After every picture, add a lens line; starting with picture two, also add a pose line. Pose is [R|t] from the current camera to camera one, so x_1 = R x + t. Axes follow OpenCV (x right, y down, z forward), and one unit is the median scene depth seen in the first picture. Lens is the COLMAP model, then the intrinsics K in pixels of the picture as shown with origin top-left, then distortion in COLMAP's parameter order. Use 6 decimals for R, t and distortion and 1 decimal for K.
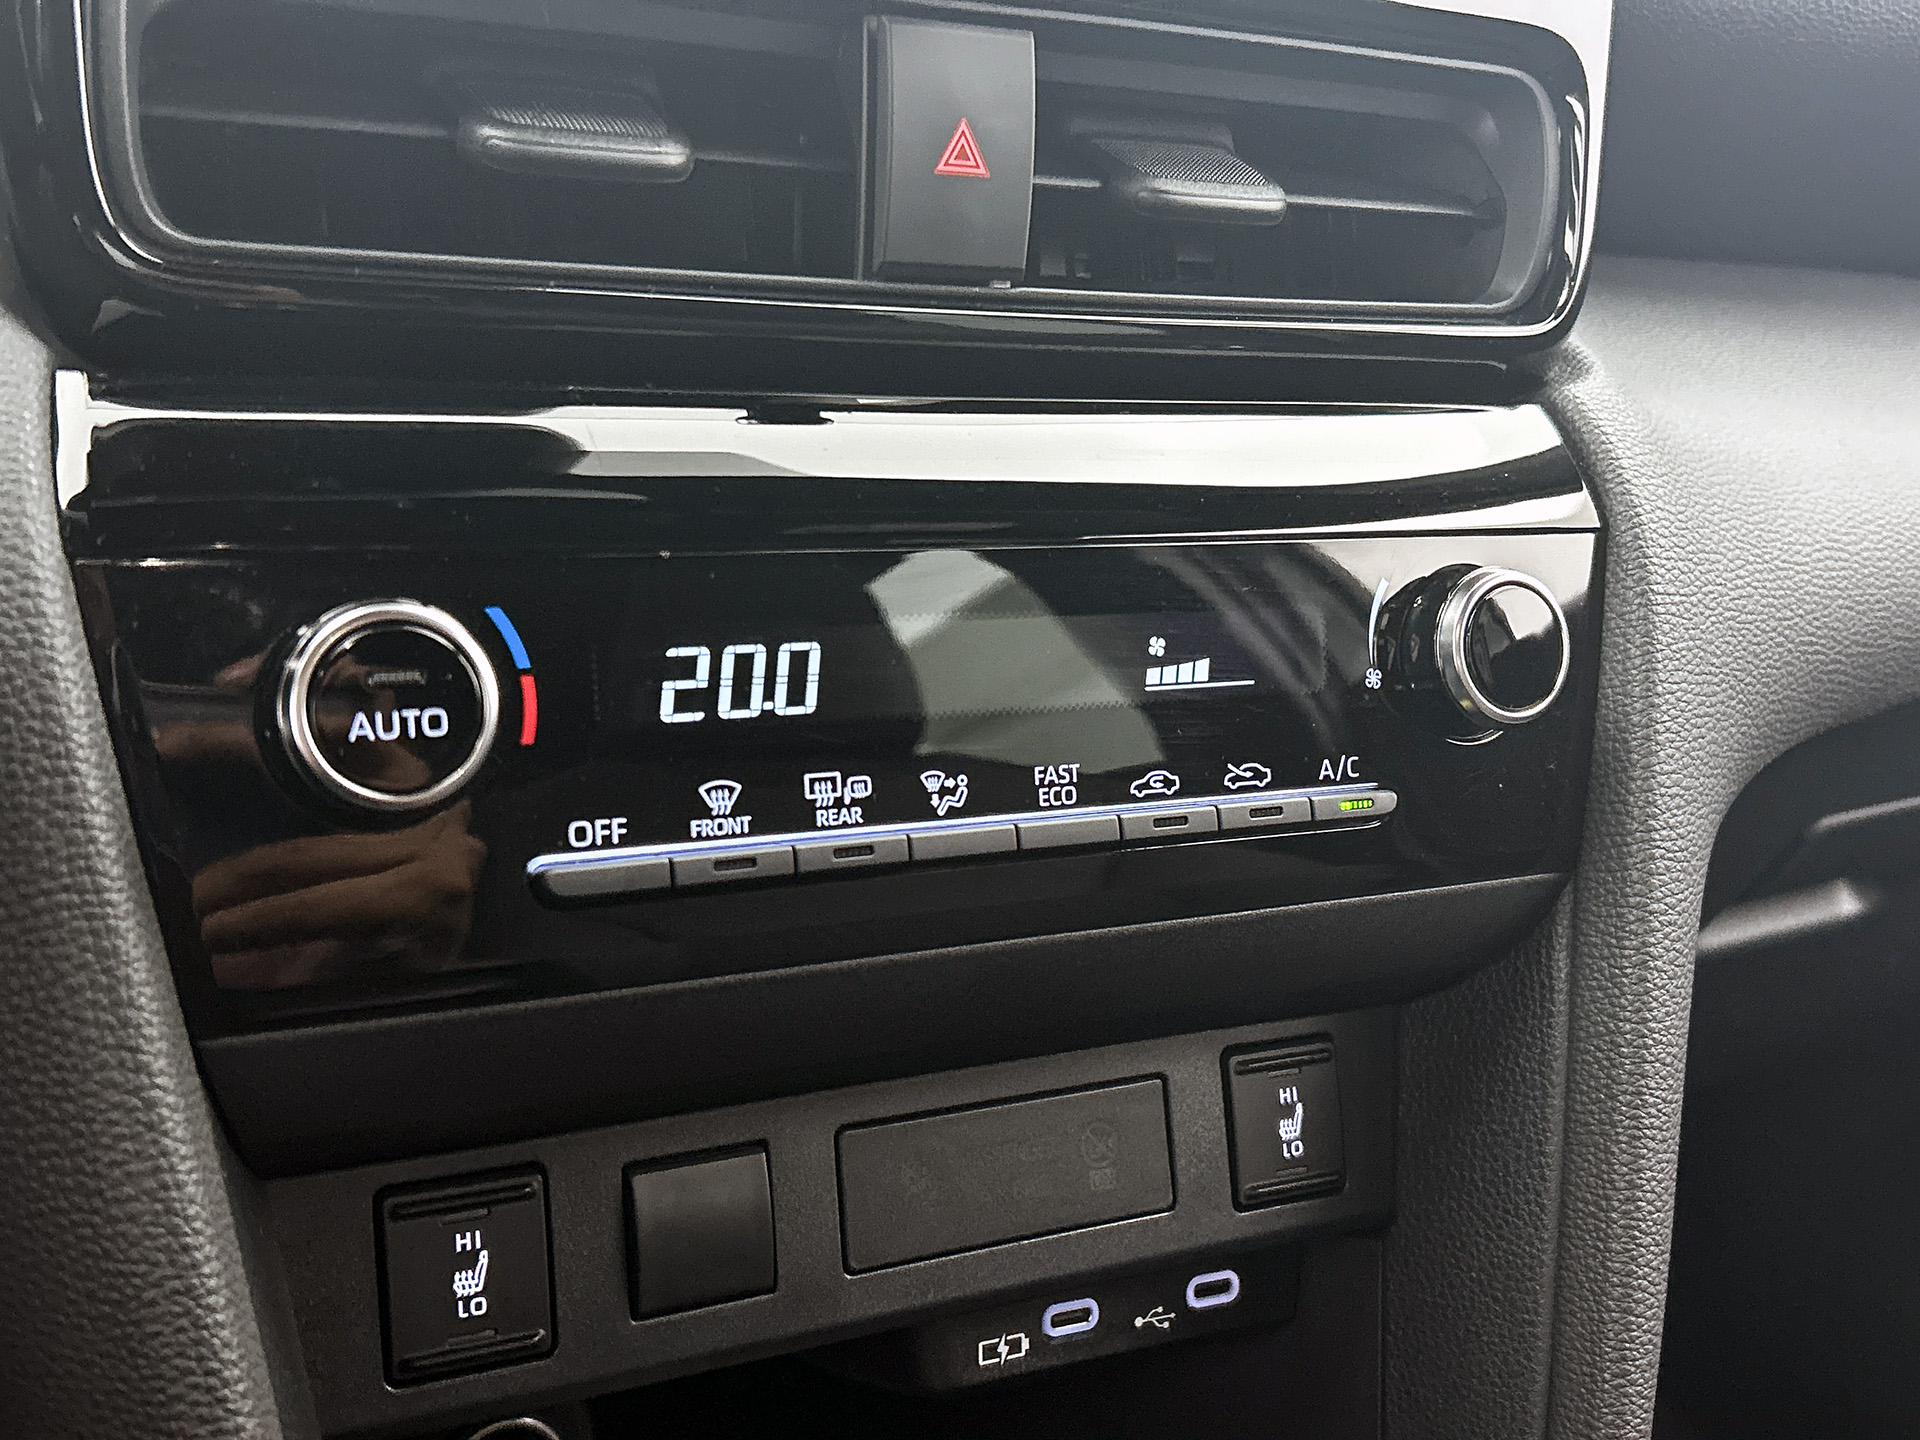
lens RADIAL K [[2075.5, 0, 967.2], [0, 2075.5, 723.8], [0, 0, 1]] dist [0.060691, 0.000000]
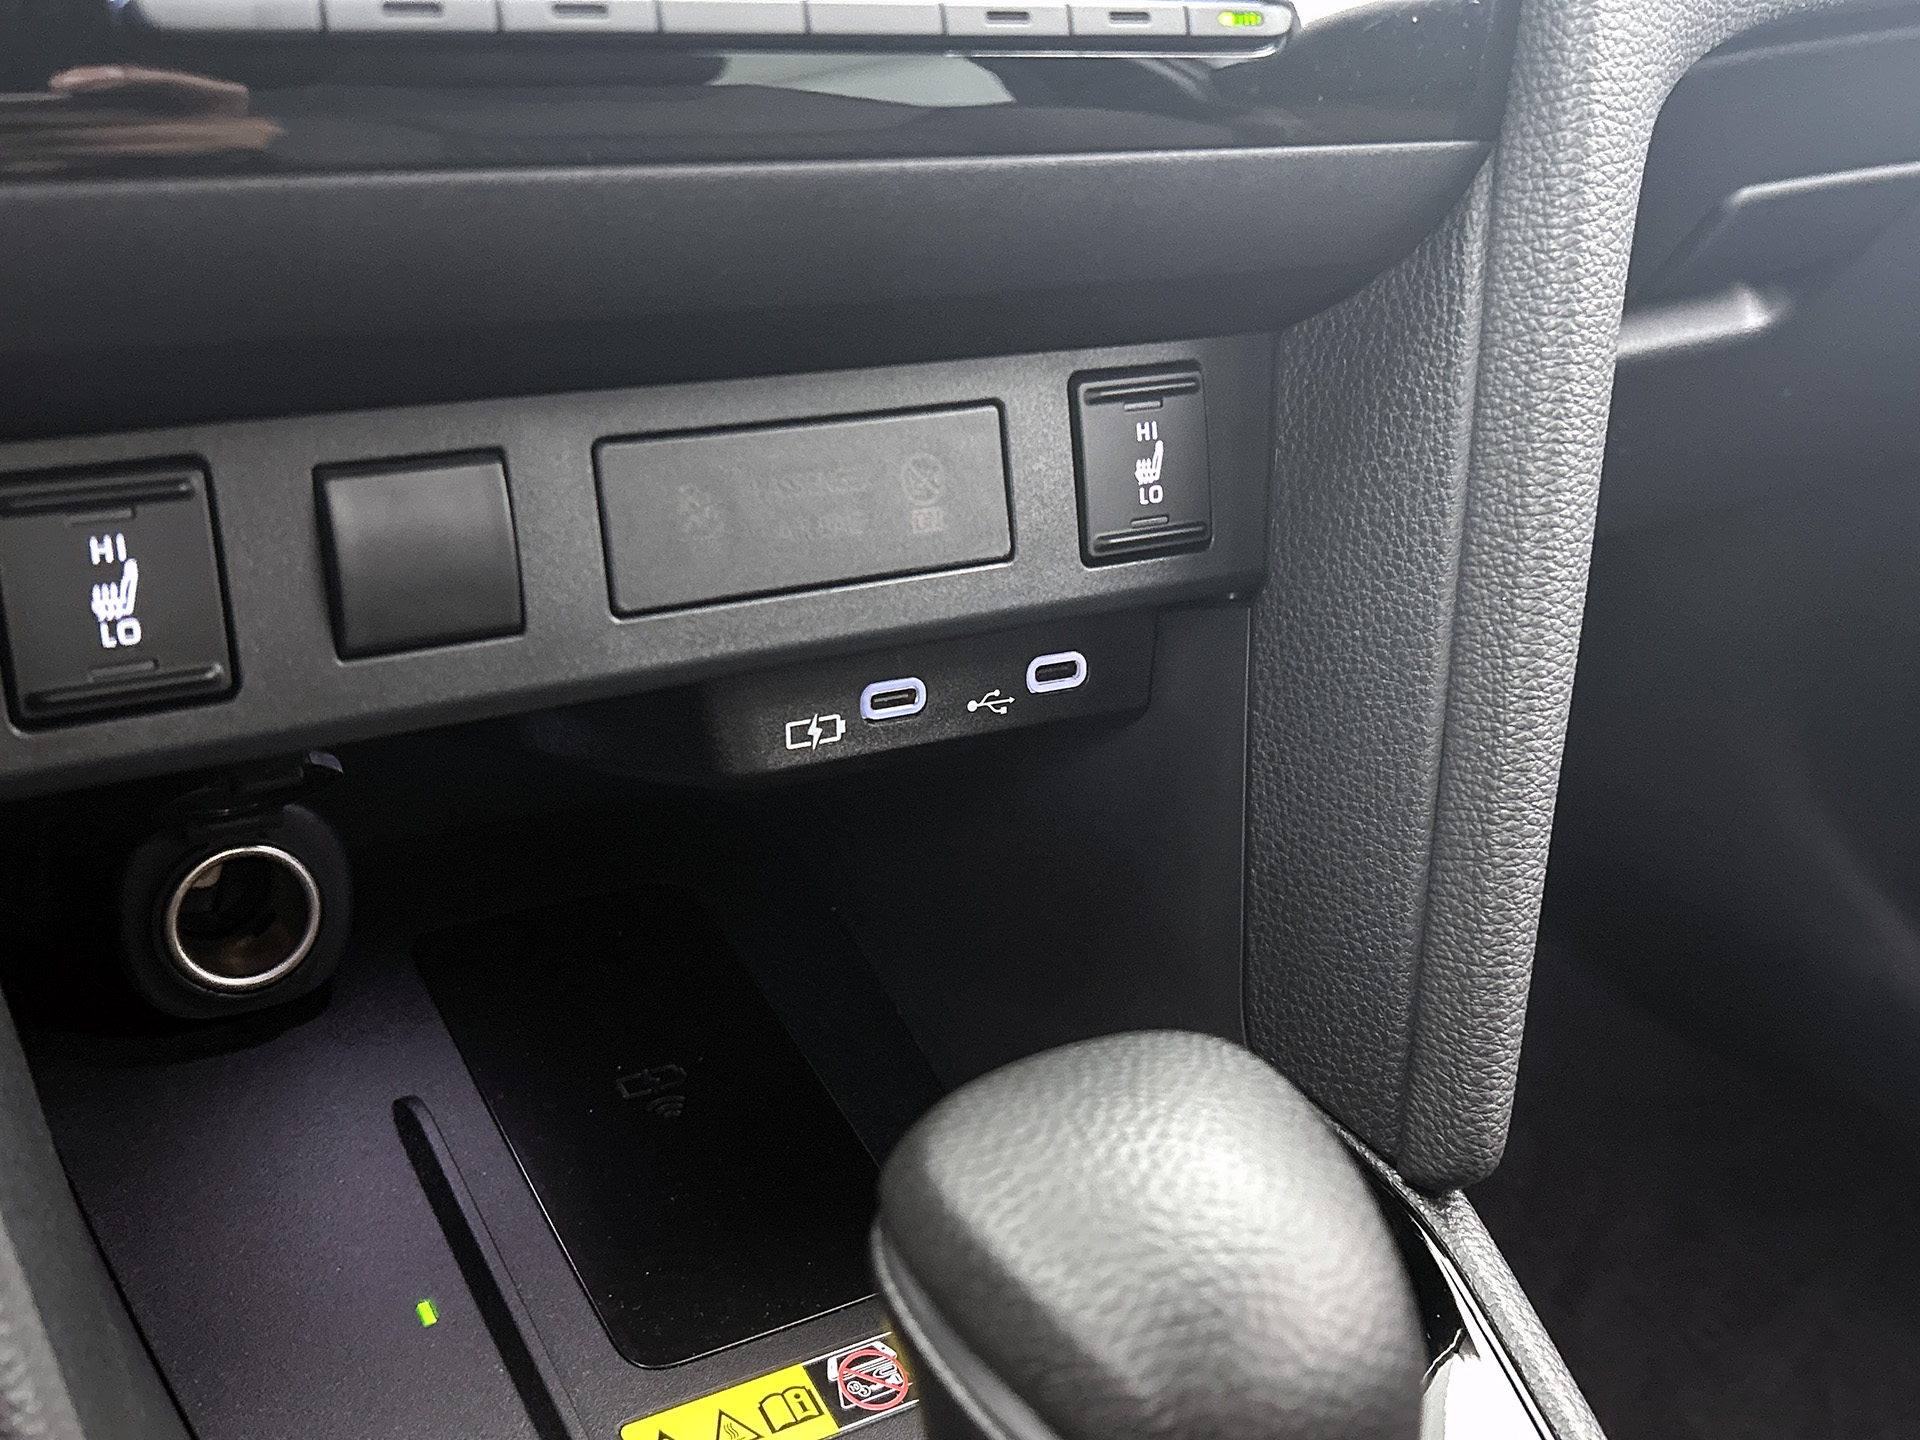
lens RADIAL K [[2075.5, 0, 957.5], [0, 2075.5, 684.5], [0, 0, 1]] dist [0.060691, 0.000000]
pose [[0.997501, -0.020527, 0.067601, 0.021511], [0.008445, 0.984645, 0.174367, 0.151289], [-0.070142, -0.173360, 0.982358, 0.186577]]
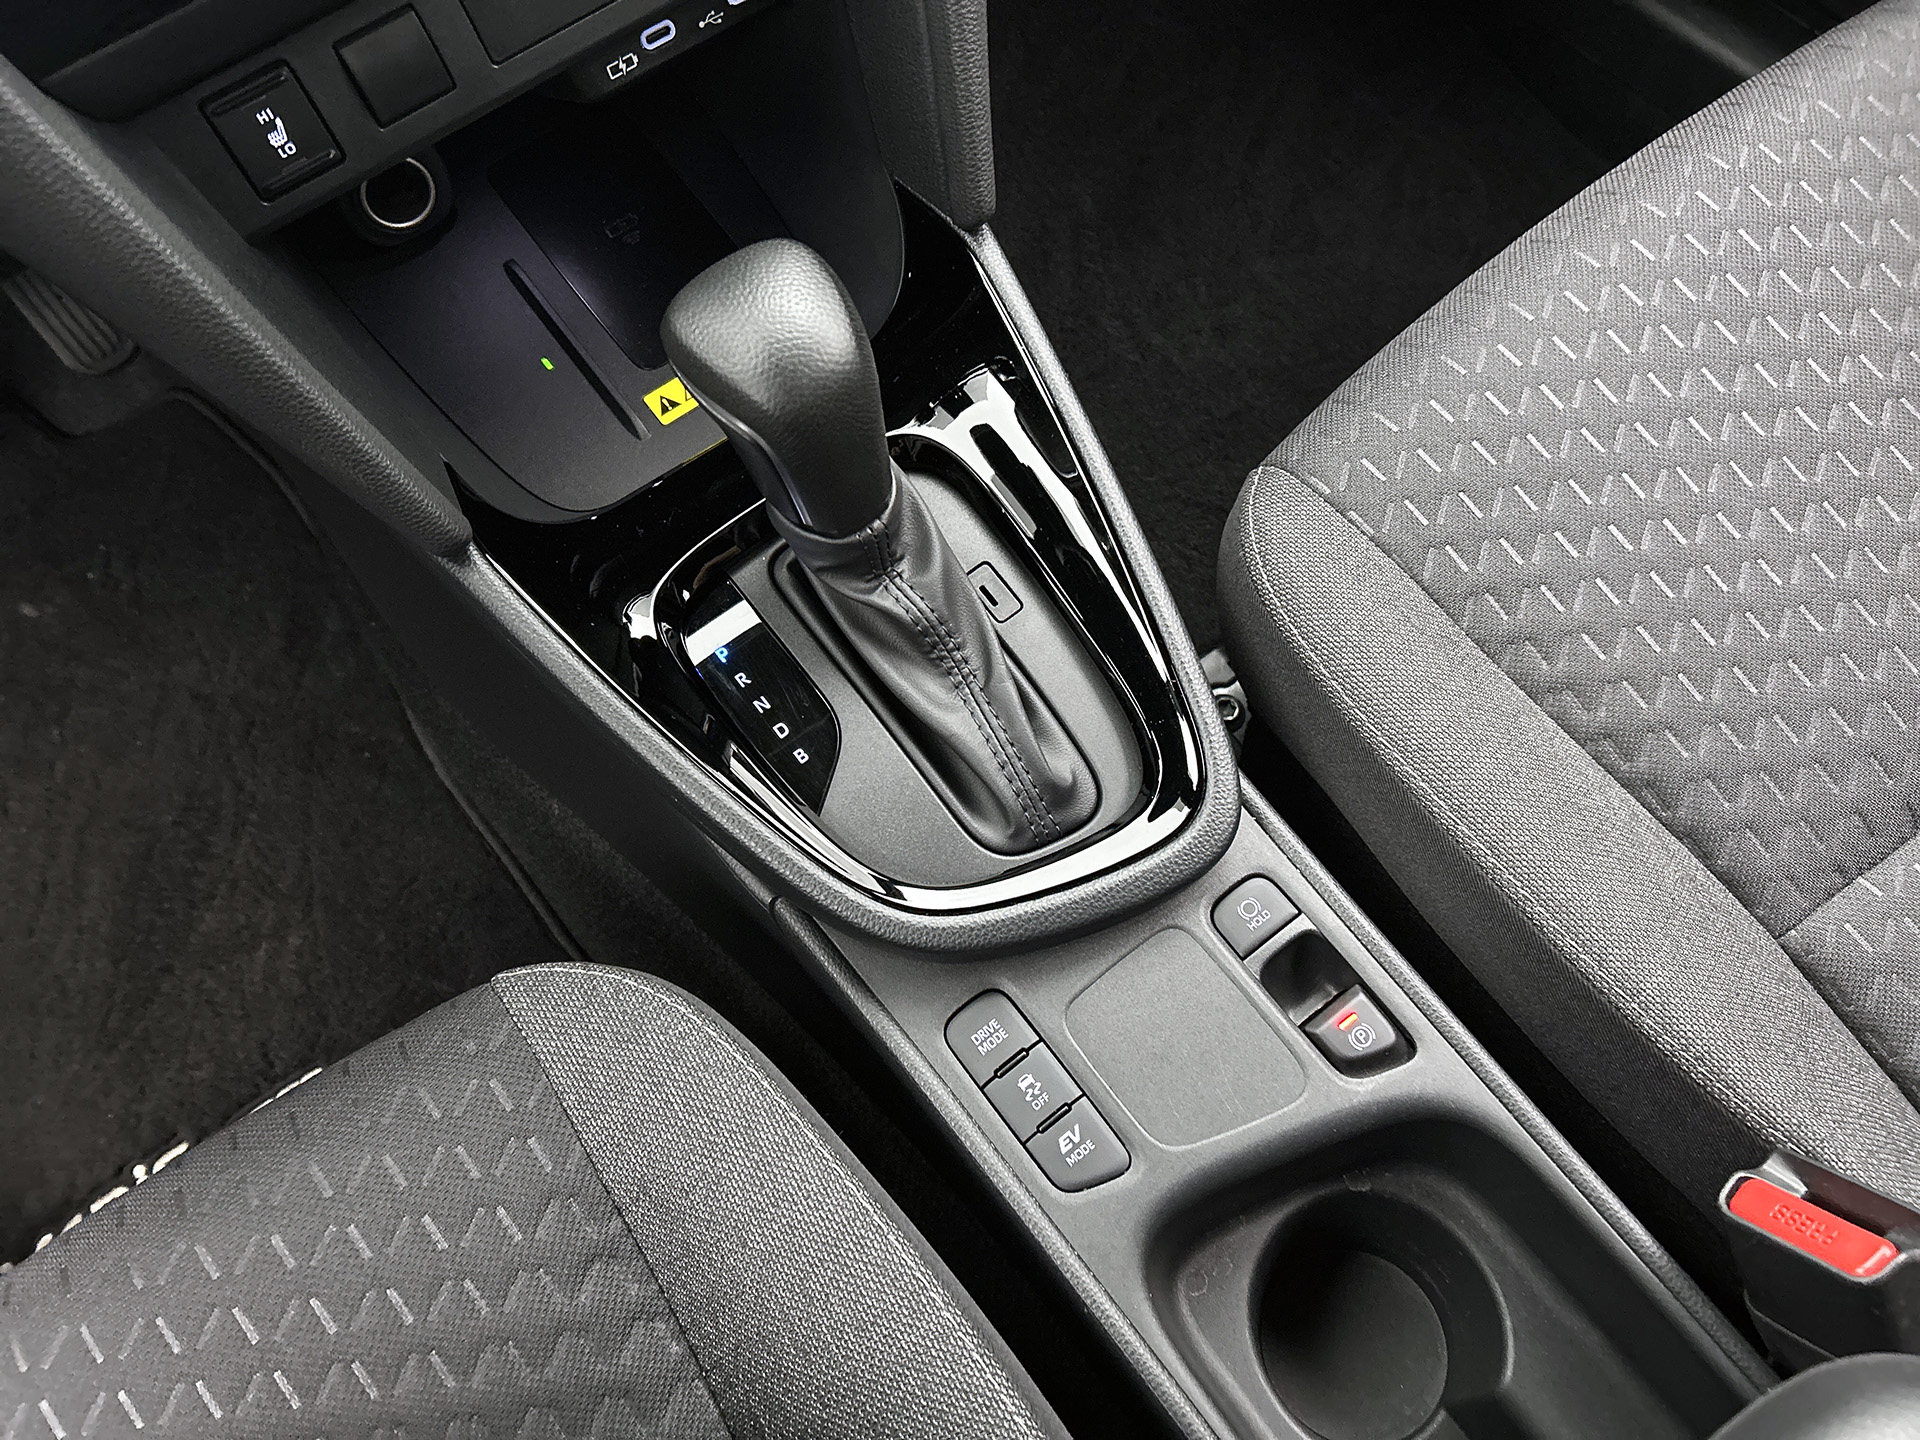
lens RADIAL K [[1457.6, 0, 971.1], [0, 1457.6, 709.3], [0, 0, 1]] dist [0.044185, -0.059276]
pose [[0.974277, -0.216743, -0.061695, 0.290877], [0.192107, 0.655690, 0.730182, -0.202713], [-0.117809, -0.723252, 0.680462, -0.264965]]
